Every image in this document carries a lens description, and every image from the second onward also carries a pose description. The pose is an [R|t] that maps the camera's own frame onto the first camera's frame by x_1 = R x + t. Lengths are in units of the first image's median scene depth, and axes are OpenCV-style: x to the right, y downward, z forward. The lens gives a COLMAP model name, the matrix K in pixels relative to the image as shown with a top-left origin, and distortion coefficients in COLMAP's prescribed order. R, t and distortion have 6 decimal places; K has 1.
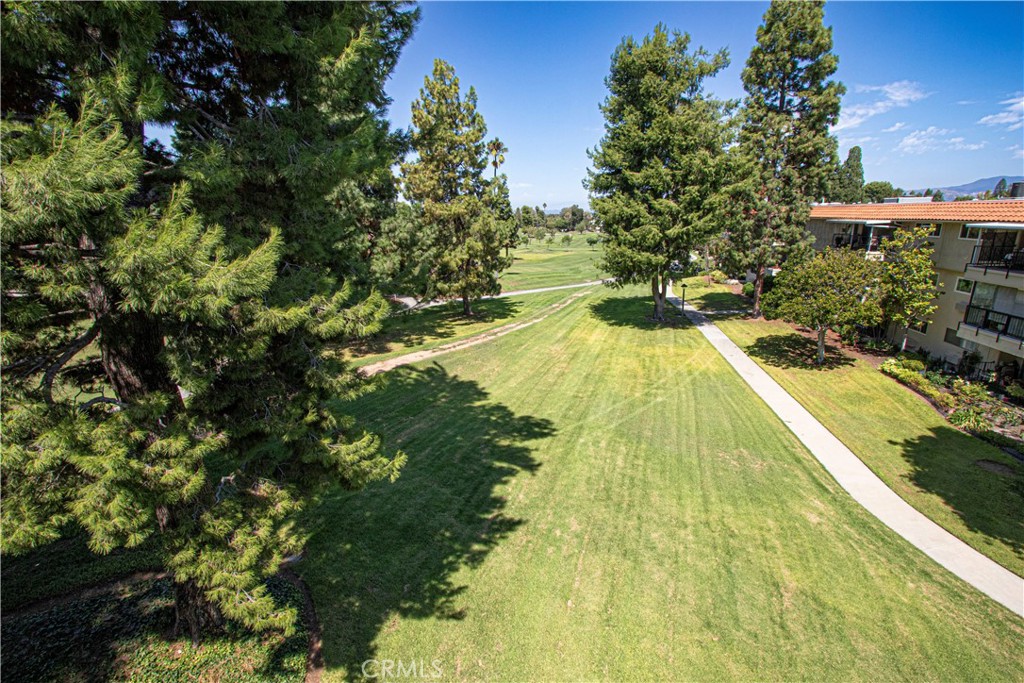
lens RADIAL K [[471.5, 0, 512.2], [0, 471.5, 336.8], [0, 0, 1]] dist [-0.006973, 0.000277]
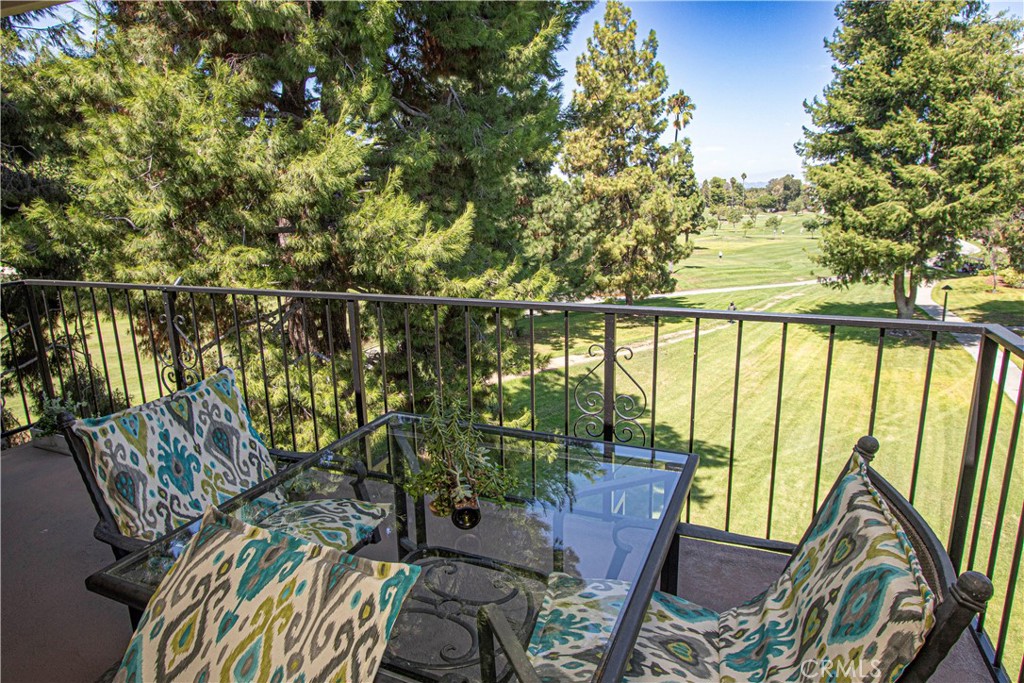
lens RADIAL K [[609.6, 0, 510.2], [0, 609.6, 339.2], [0, 0, 1]] dist [-0.008647, 0.004209]
pose [[0.958138, 0.053862, -0.281195, 0.003390], [-0.058068, 0.998291, -0.006641, 0.014553], [0.280357, 0.022691, 0.959628, -0.056789]]
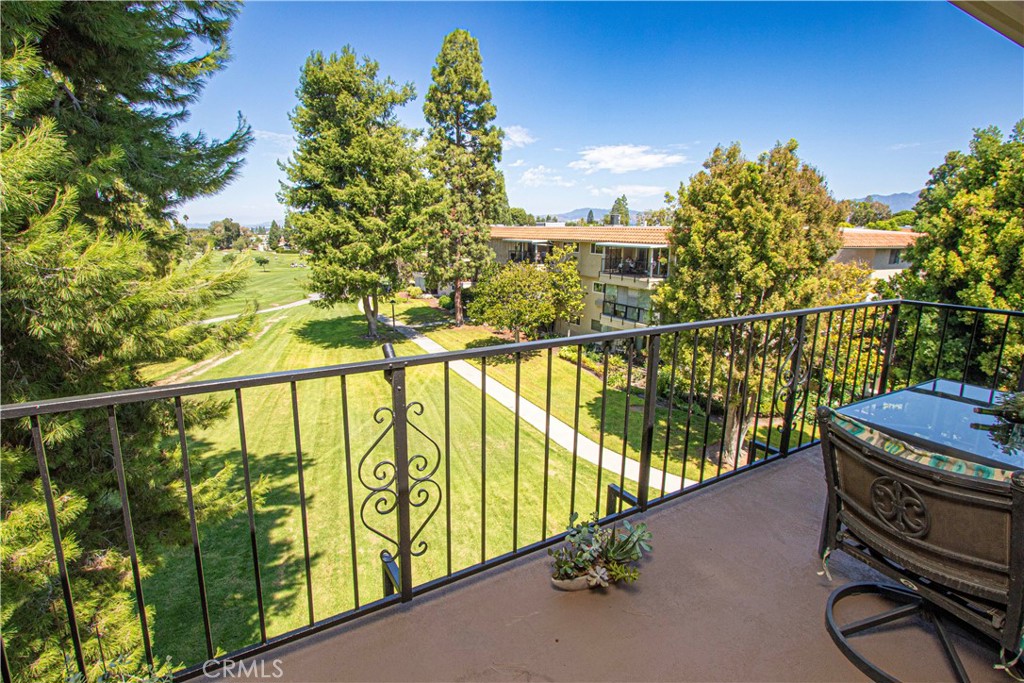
lens RADIAL K [[501.3, 0, 511.9], [0, 501.3, 336.4], [0, 0, 1]] dist [-0.005560, 0.000129]
pose [[0.803965, -0.101426, 0.585964, -0.093314], [0.129589, 0.991549, -0.006171, 0.008171], [-0.580386, 0.080896, 0.810314, -0.028770]]
